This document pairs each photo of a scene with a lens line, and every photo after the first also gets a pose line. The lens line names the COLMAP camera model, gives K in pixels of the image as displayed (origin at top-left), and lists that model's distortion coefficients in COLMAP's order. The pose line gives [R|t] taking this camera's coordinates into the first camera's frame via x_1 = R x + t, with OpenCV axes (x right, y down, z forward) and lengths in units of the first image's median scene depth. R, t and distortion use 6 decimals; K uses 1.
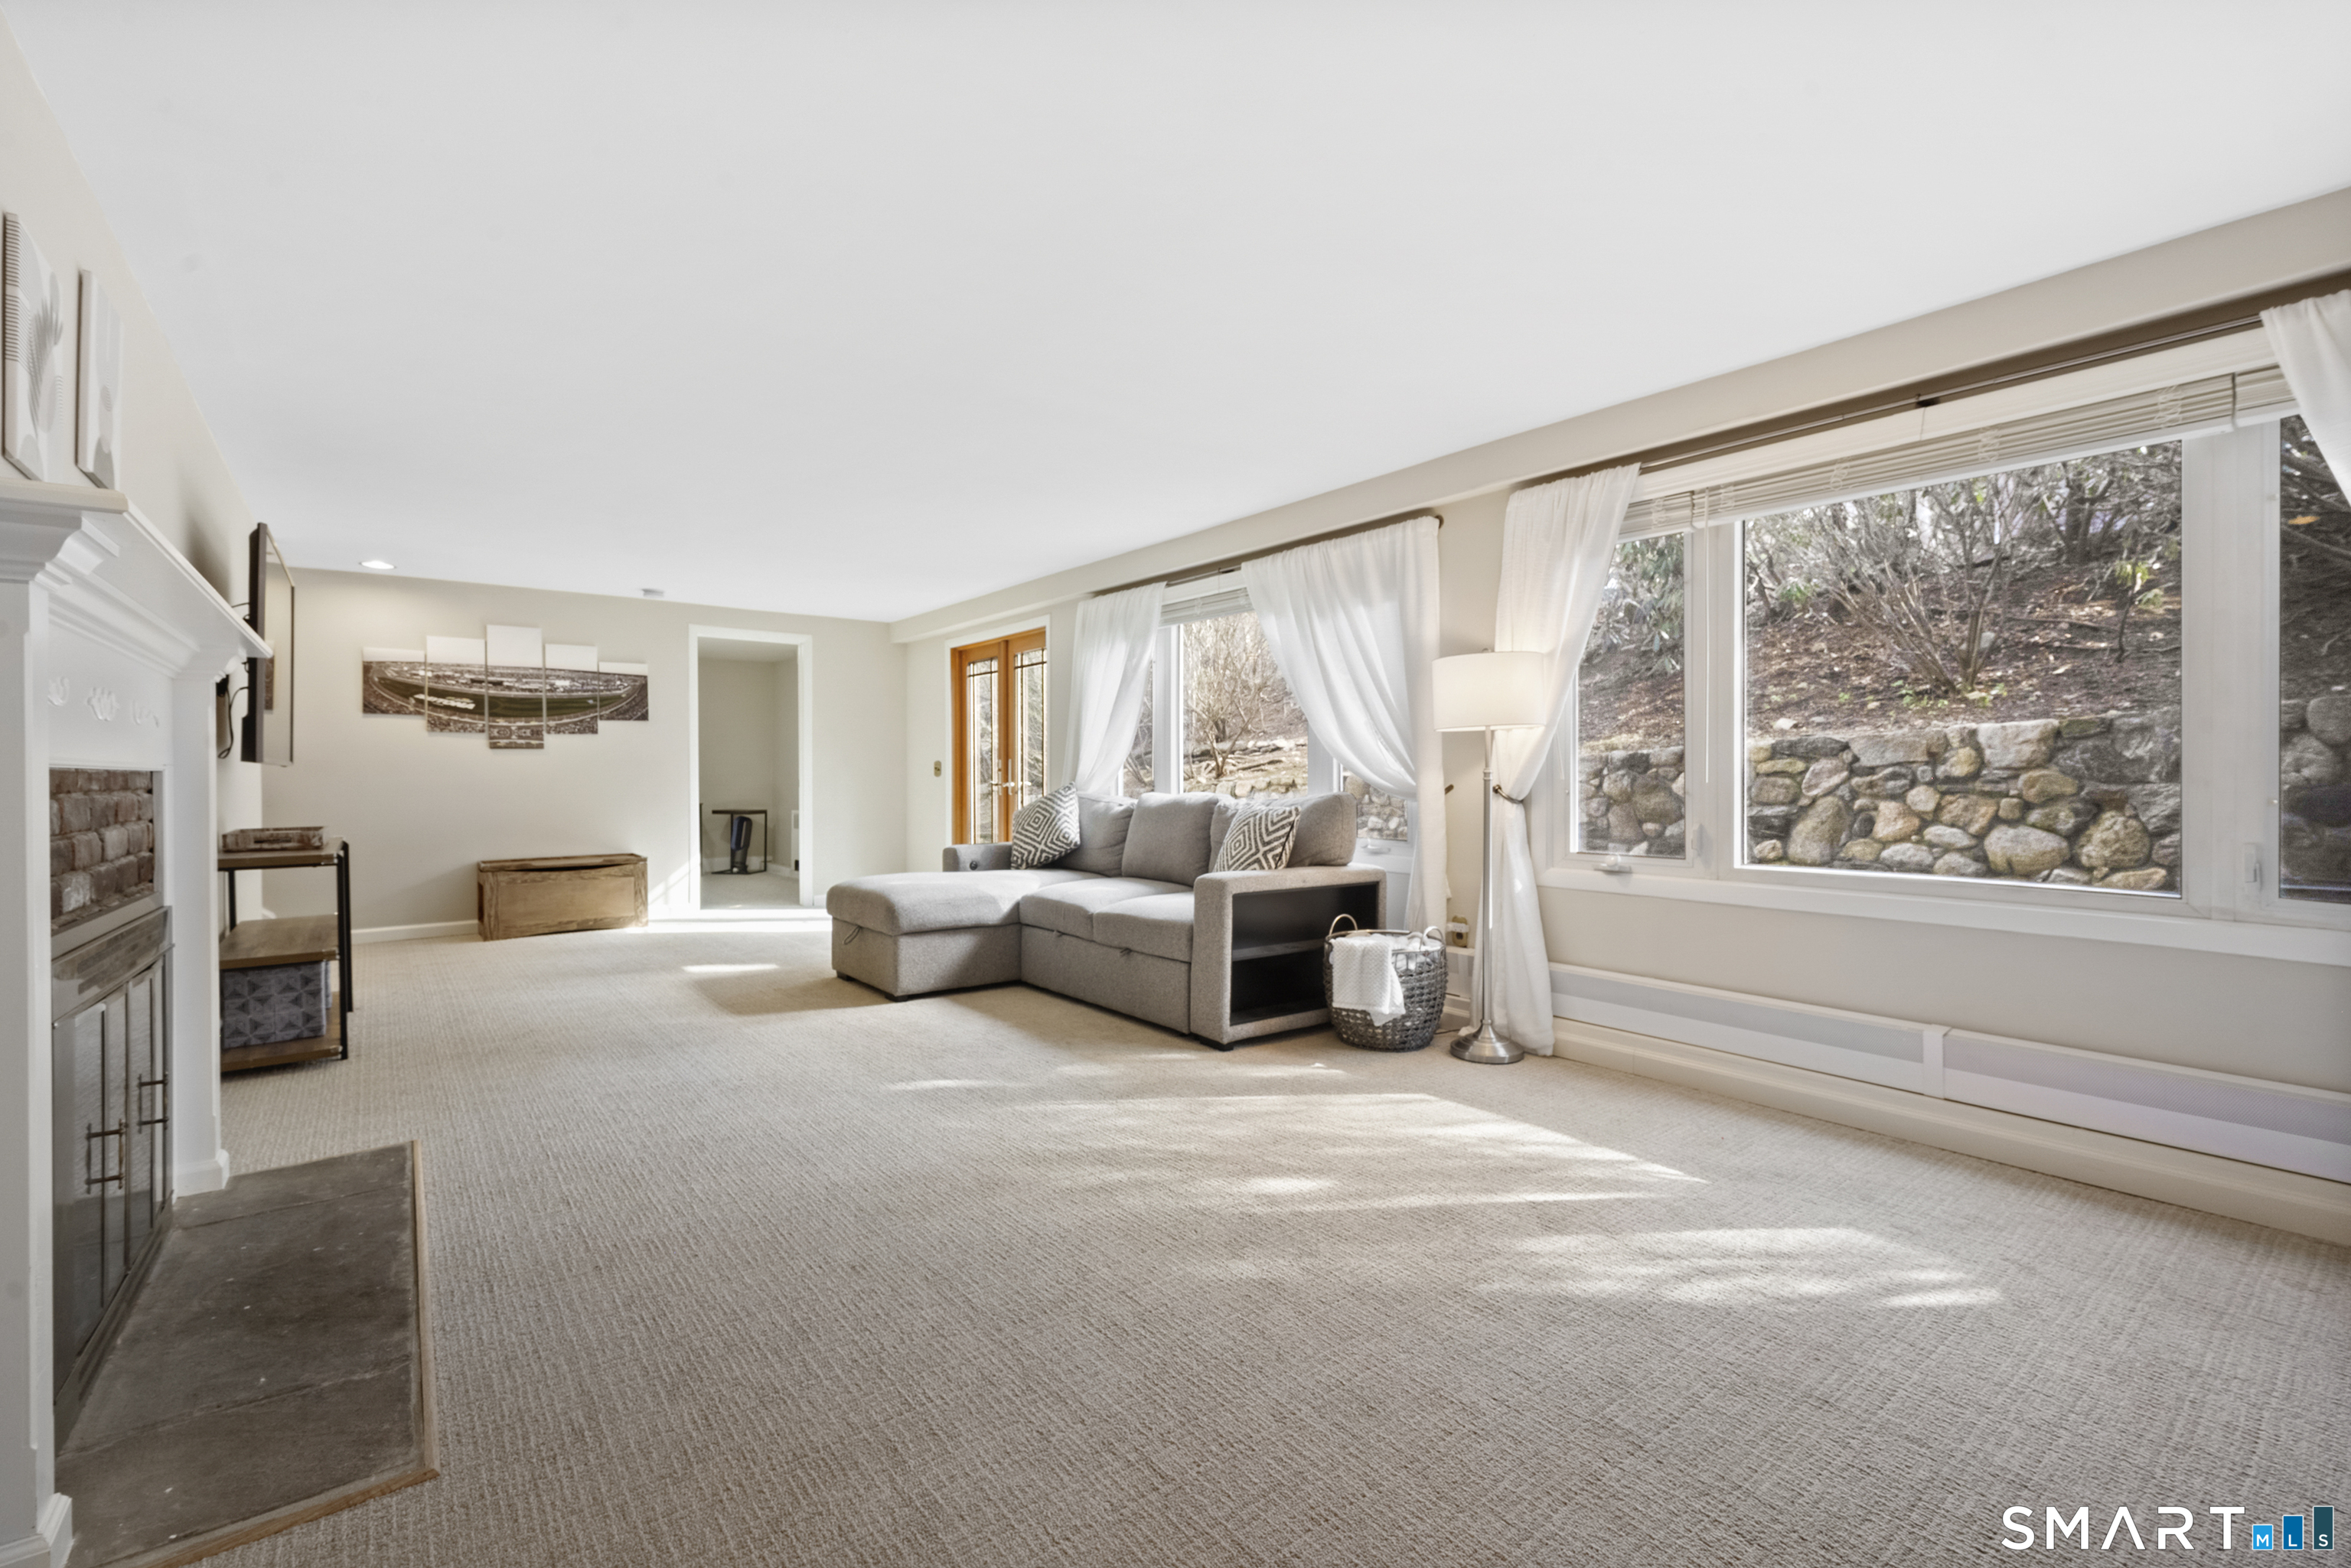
lens RADIAL K [[1007.6, 0, 1175.5], [0, 1007.6, 784.0], [0, 0, 1]] dist [-0.000733, -0.000094]
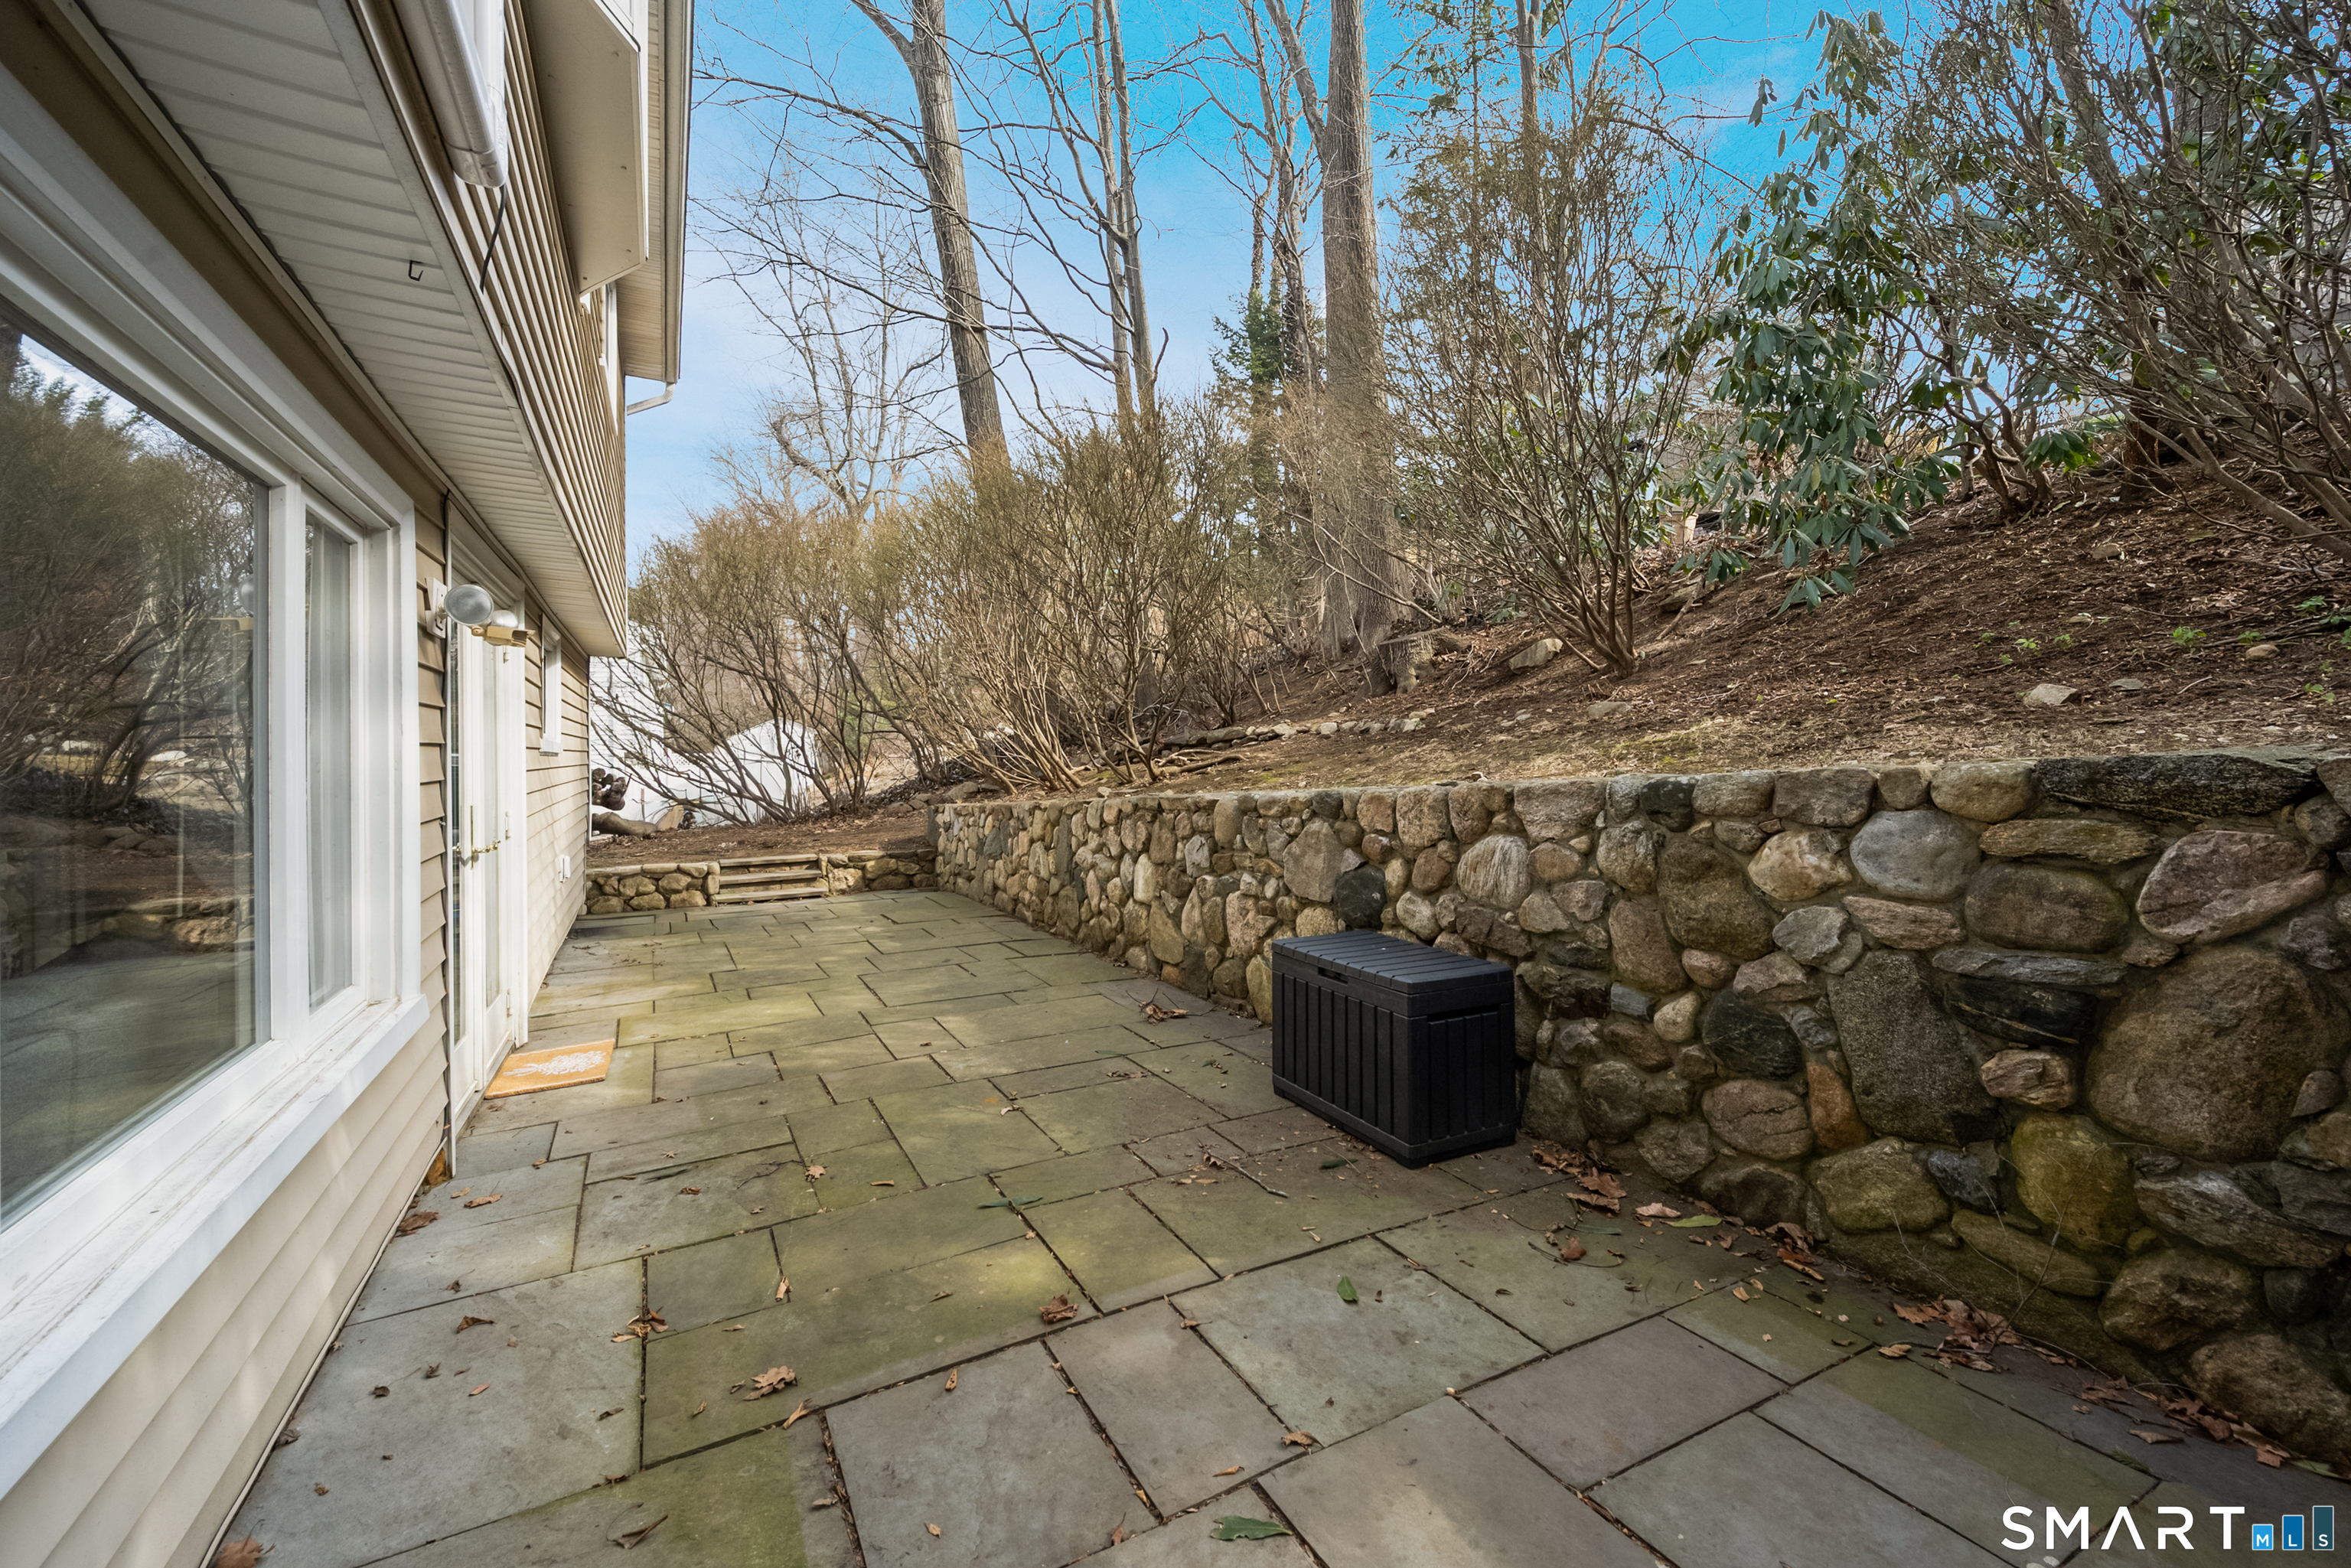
lens RADIAL K [[968.0, 0, 1192.0], [0, 968.0, 745.2], [0, 0, 1]] dist [0.000190, 0.000057]
pose [[0.985469, -0.019870, -0.168692, 0.333275], [0.018405, 0.999778, -0.010241, -0.046220], [0.168858, 0.006988, 0.985616, 0.568792]]
